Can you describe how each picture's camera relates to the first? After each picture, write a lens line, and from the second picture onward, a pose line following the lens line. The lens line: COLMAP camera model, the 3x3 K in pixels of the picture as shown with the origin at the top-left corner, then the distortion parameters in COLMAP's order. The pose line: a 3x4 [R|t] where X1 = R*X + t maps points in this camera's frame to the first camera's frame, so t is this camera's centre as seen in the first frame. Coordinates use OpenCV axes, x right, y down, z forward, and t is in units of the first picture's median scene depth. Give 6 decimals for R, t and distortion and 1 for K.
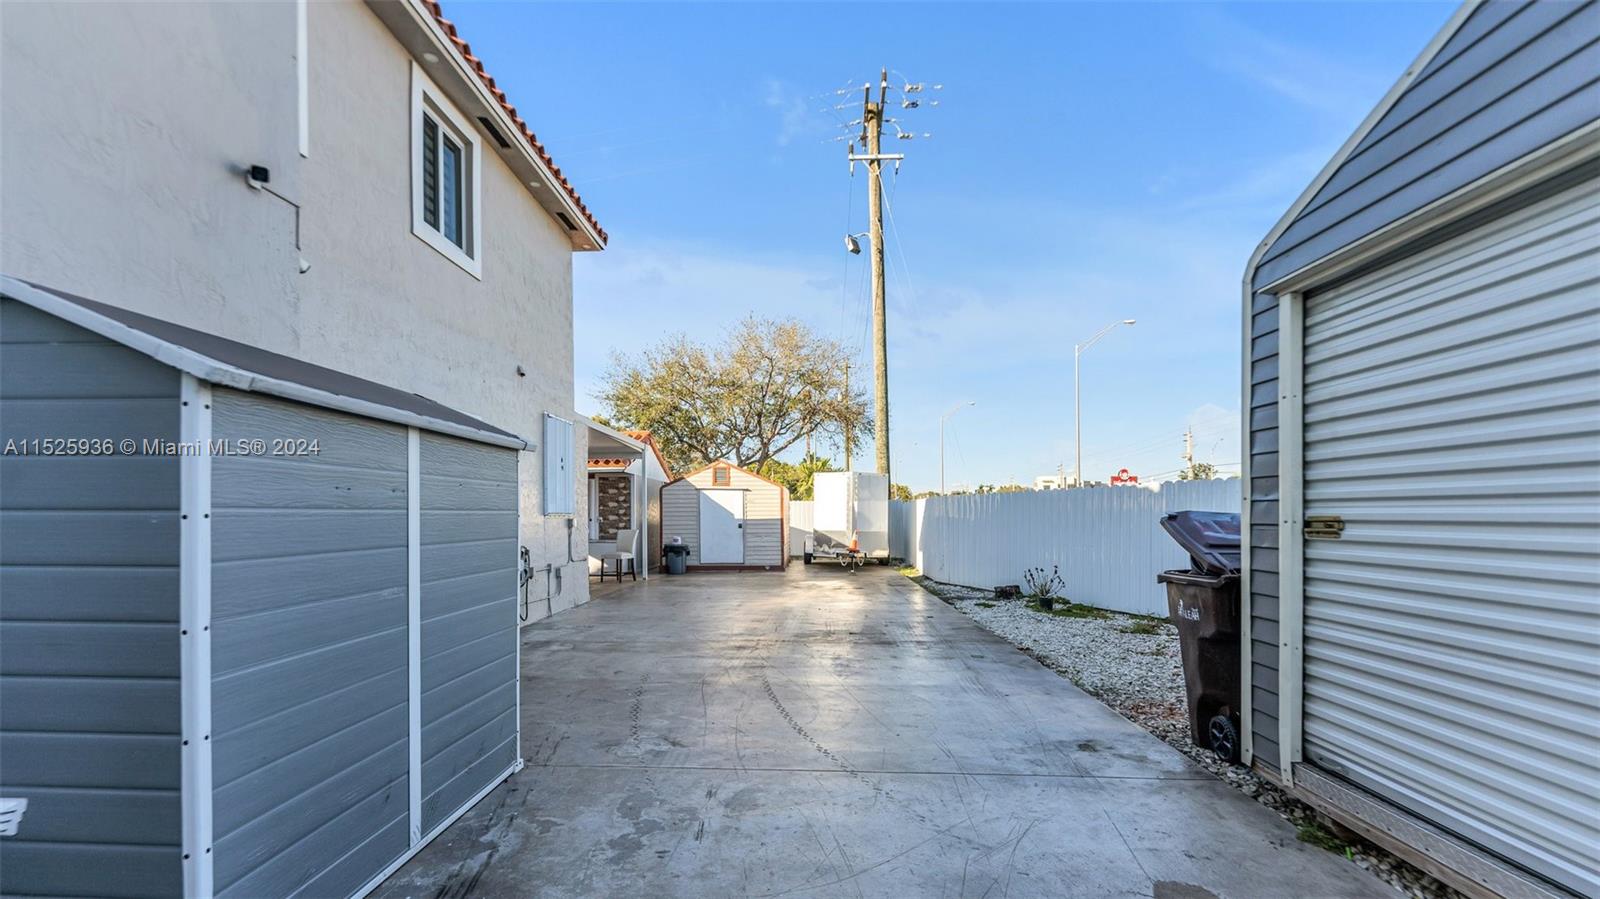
lens RADIAL K [[662.1, 0, 798.3], [0, 662.1, 523.6], [0, 0, 1]] dist [-0.000267, -0.000034]
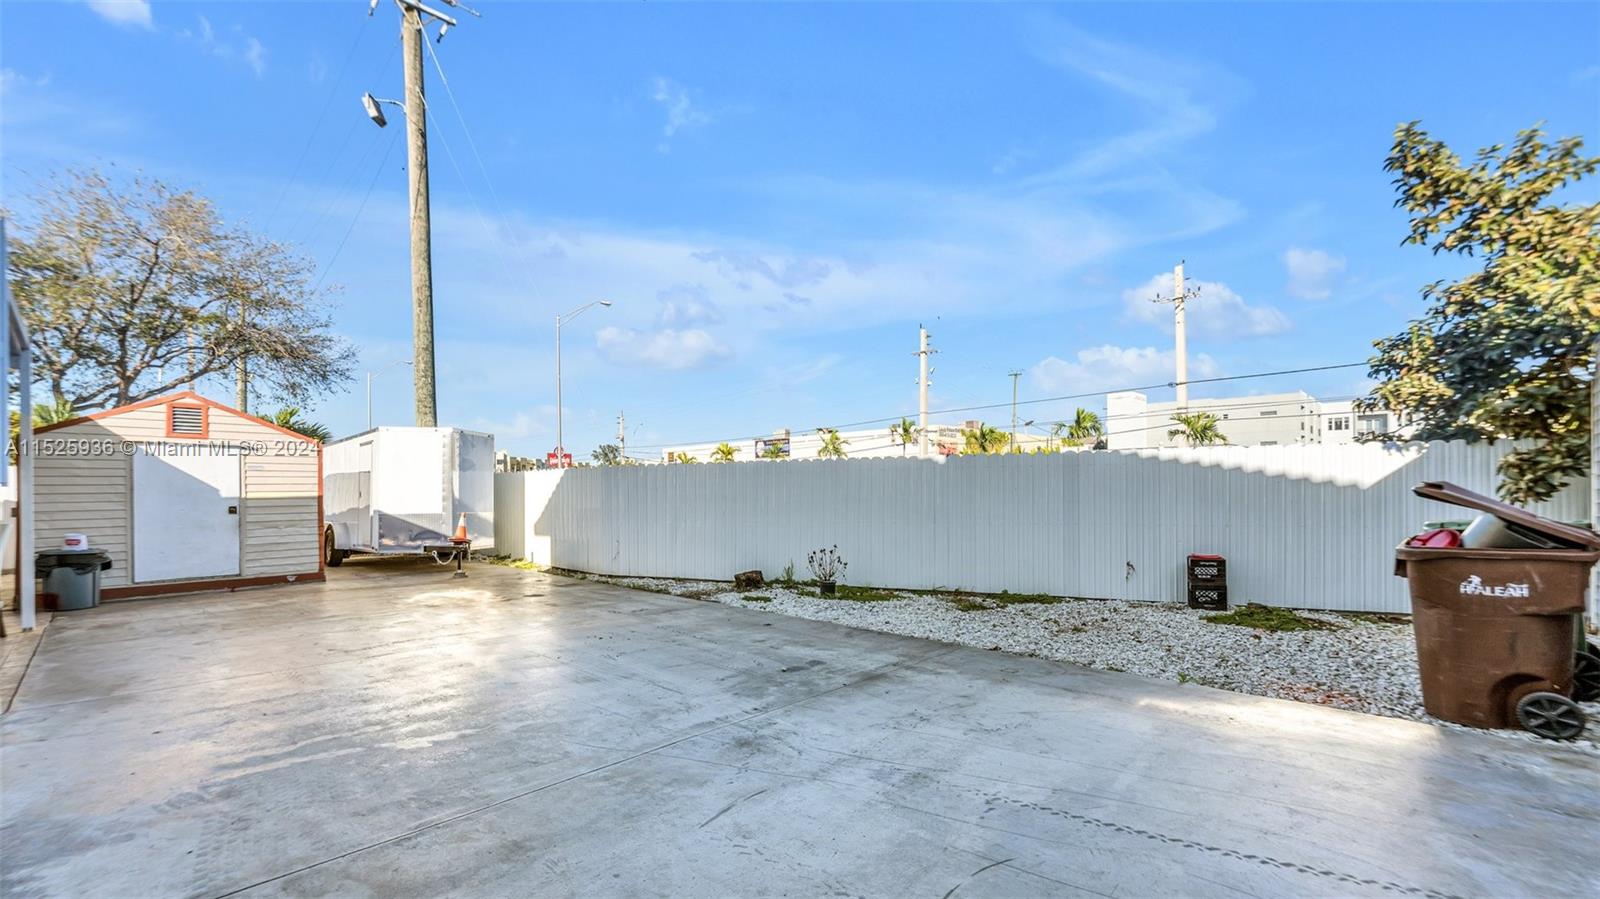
lens RADIAL K [[665.0, 0, 791.4], [0, 665.0, 492.7], [0, 0, 1]] dist [-0.001503, -0.000086]
pose [[0.680558, -0.005276, 0.732675, -0.178407], [0.013093, 0.999902, -0.004961, -0.002336], [-0.732577, 0.012969, 0.680560, 0.251640]]
